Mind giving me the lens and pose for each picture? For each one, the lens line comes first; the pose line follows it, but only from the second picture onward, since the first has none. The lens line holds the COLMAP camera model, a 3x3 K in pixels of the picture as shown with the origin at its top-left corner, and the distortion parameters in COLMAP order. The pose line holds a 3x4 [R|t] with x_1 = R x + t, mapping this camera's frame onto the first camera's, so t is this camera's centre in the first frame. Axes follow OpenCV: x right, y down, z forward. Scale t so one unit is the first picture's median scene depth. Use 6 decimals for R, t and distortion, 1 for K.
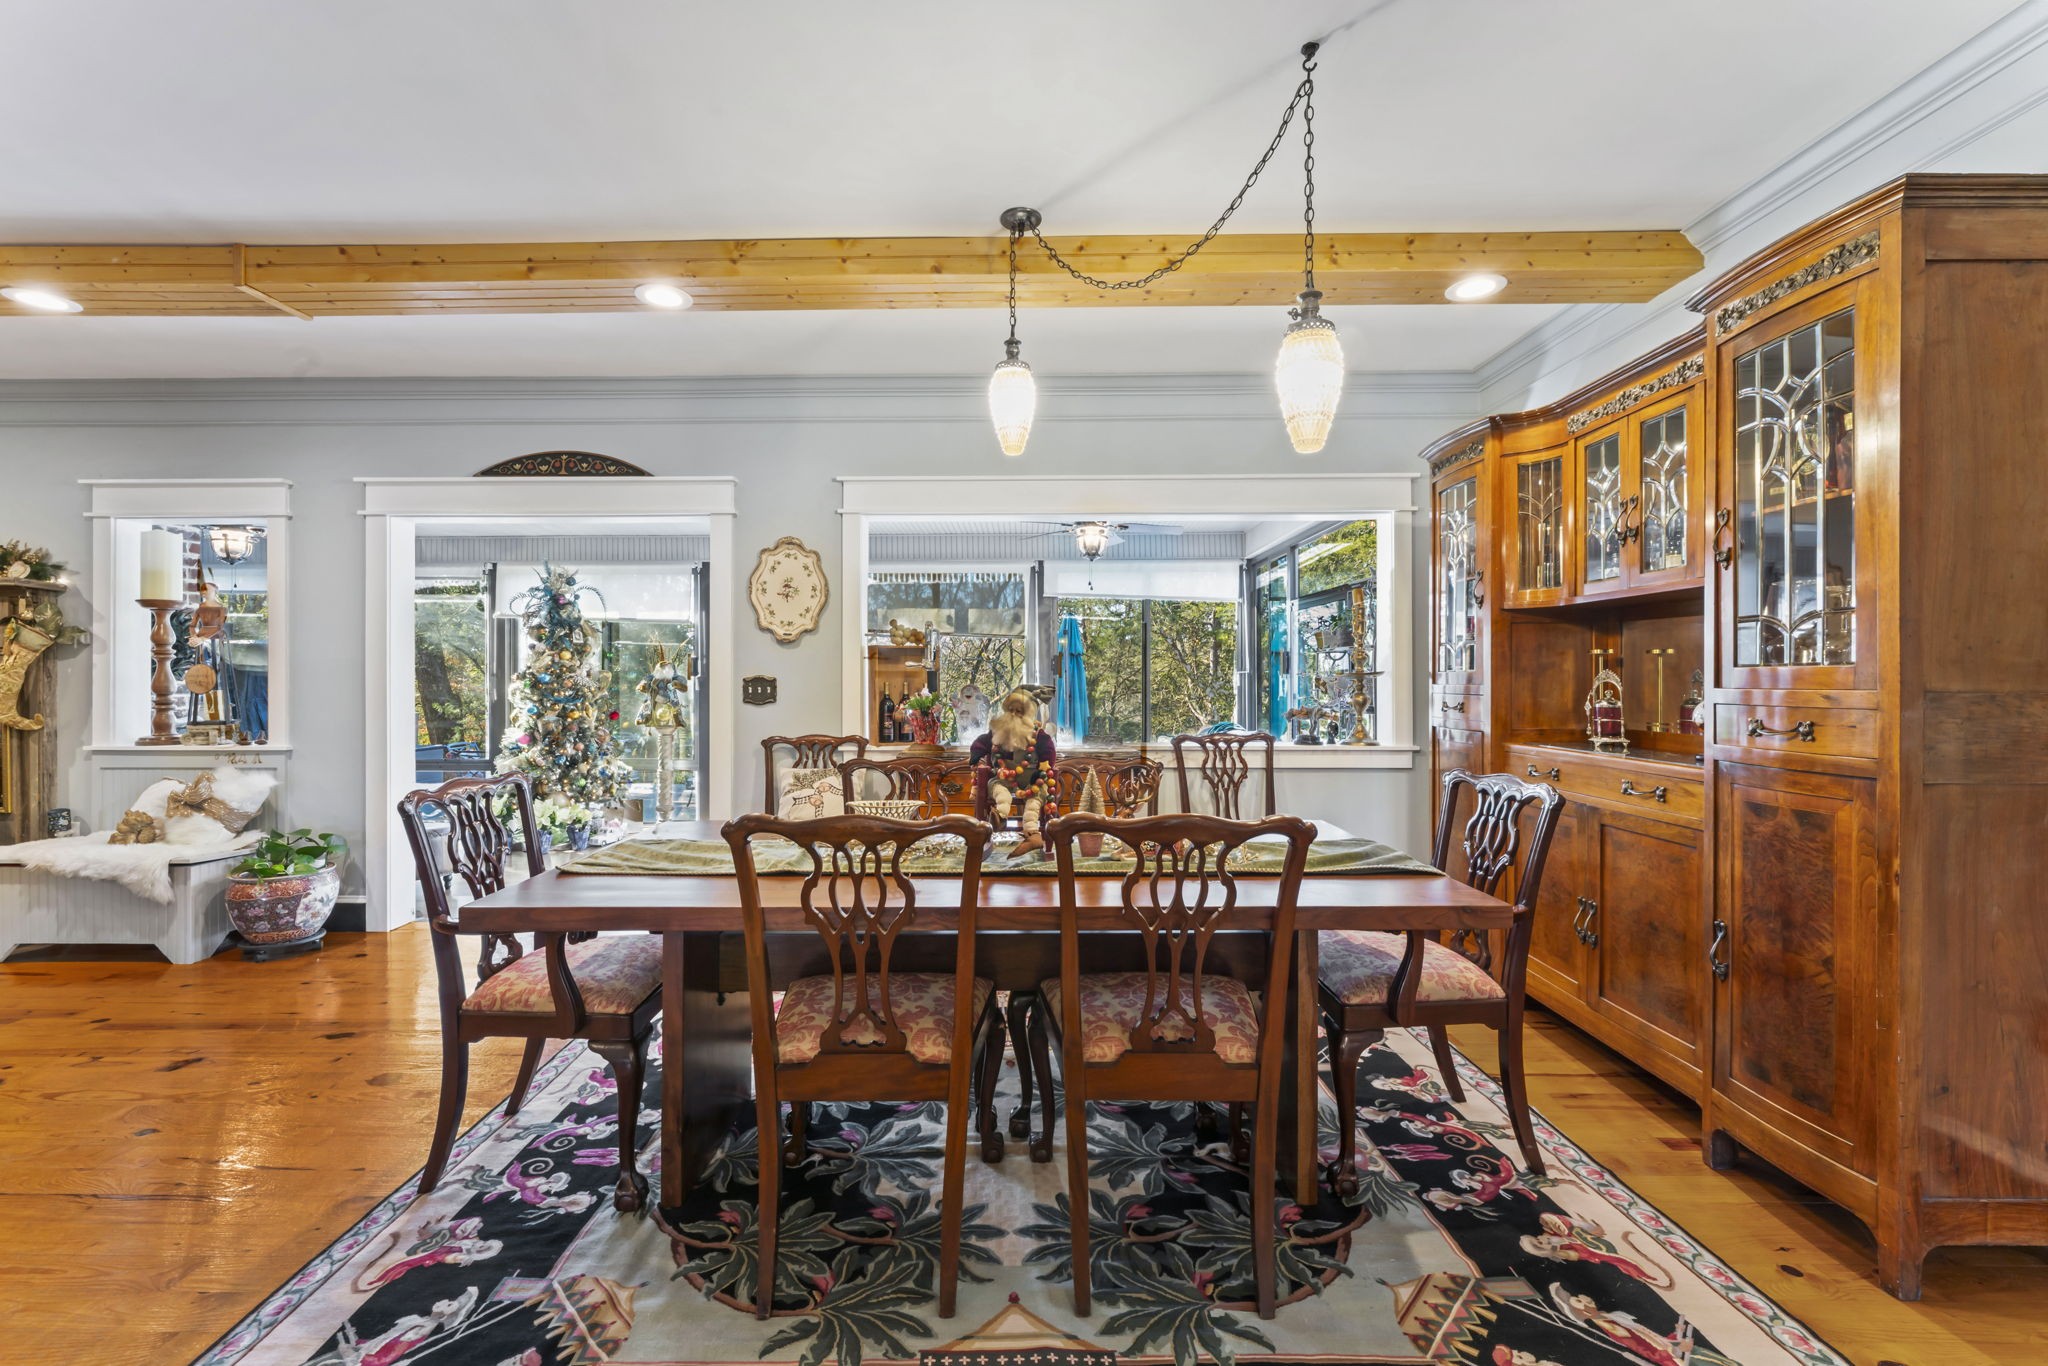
lens RADIAL K [[811.4, 0, 1014.4], [0, 811.4, 677.1], [0, 0, 1]] dist [-0.002453, -0.000119]
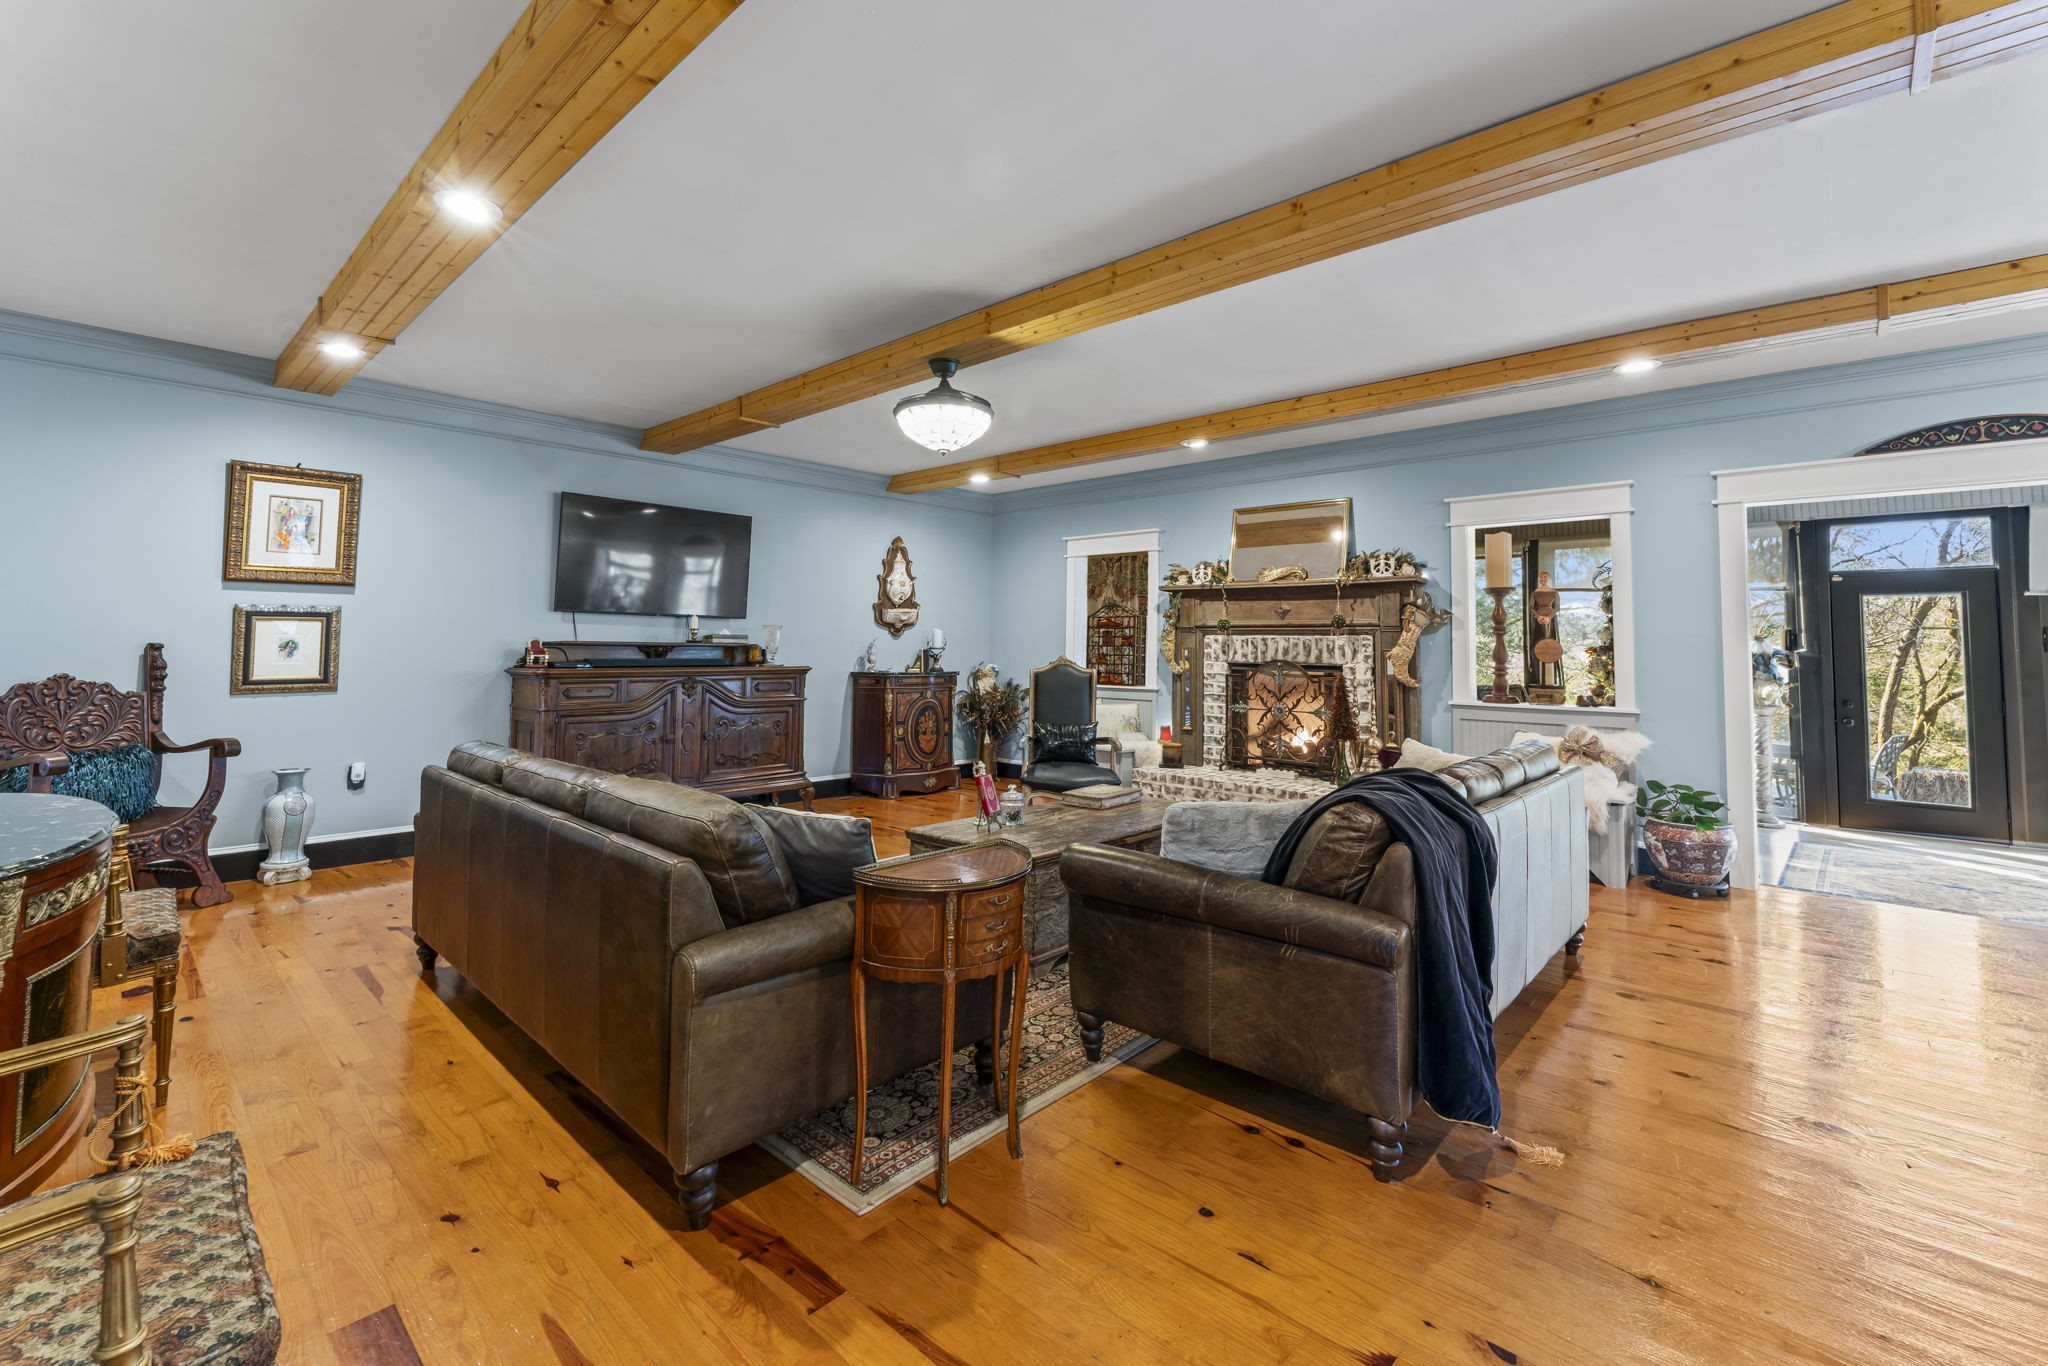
lens RADIAL K [[875.1, 0, 1014.5], [0, 875.1, 592.6], [0, 0, 1]] dist [-0.003636, -0.000200]
pose [[0.734183, -0.033716, -0.678114, -0.706711], [-0.010167, 0.998108, -0.060634, 0.002953], [0.678876, 0.051411, 0.732451, -0.522837]]
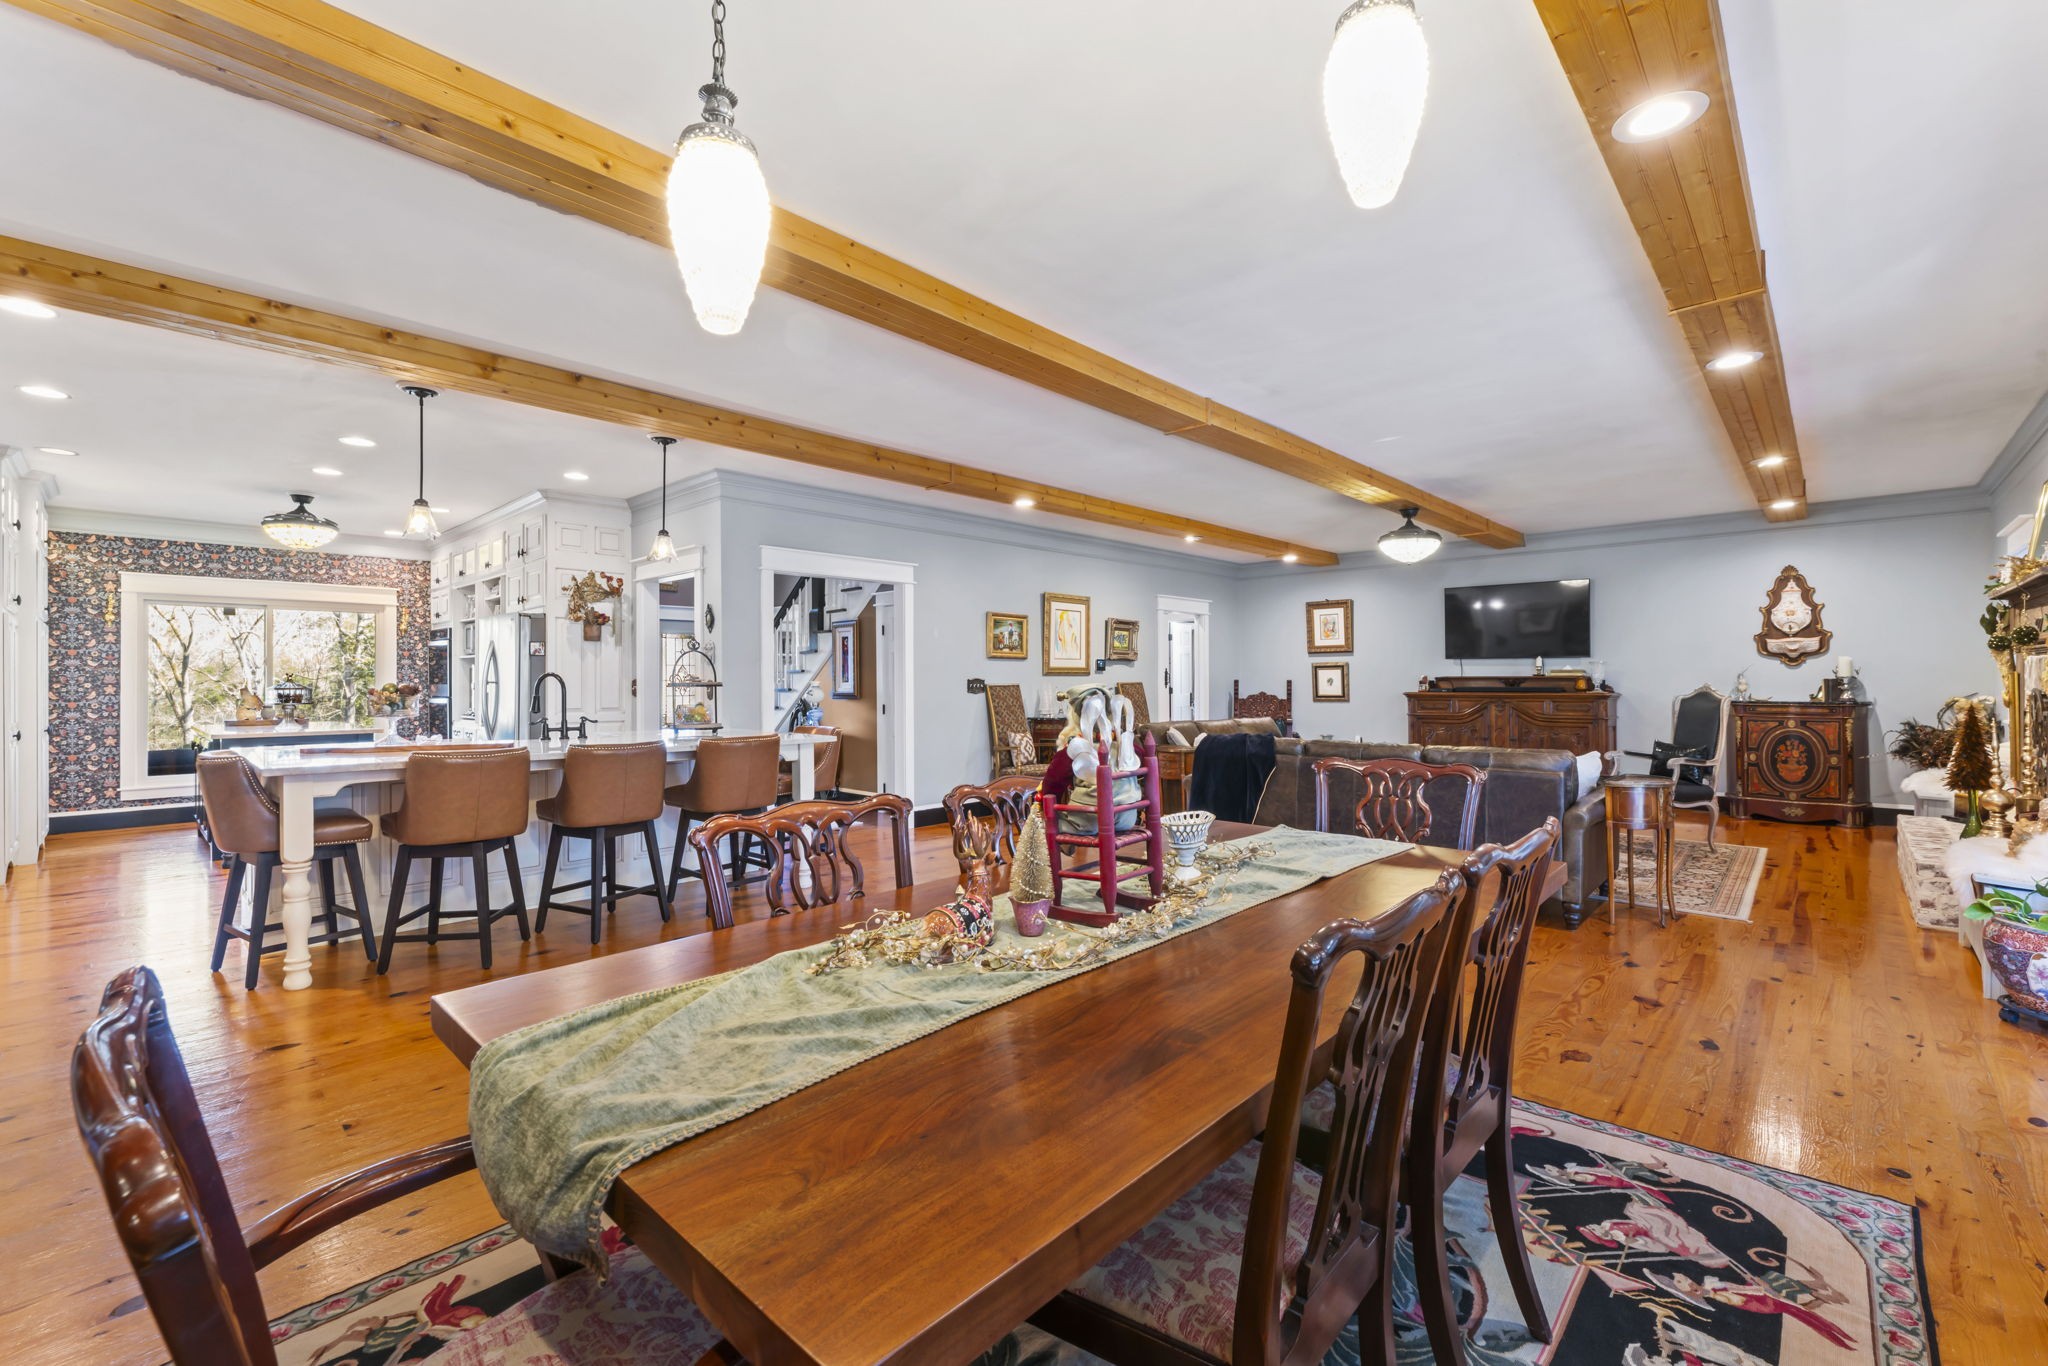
lens RADIAL K [[865.5, 0, 1017.4], [0, 865.5, 675.8], [0, 0, 1]] dist [-0.003677, 0.000465]
pose [[-0.683915, 0.001961, -0.729559, 0.335586], [0.007099, 0.999967, -0.003967, 0.002121], [0.729527, -0.007892, -0.683907, 0.781861]]
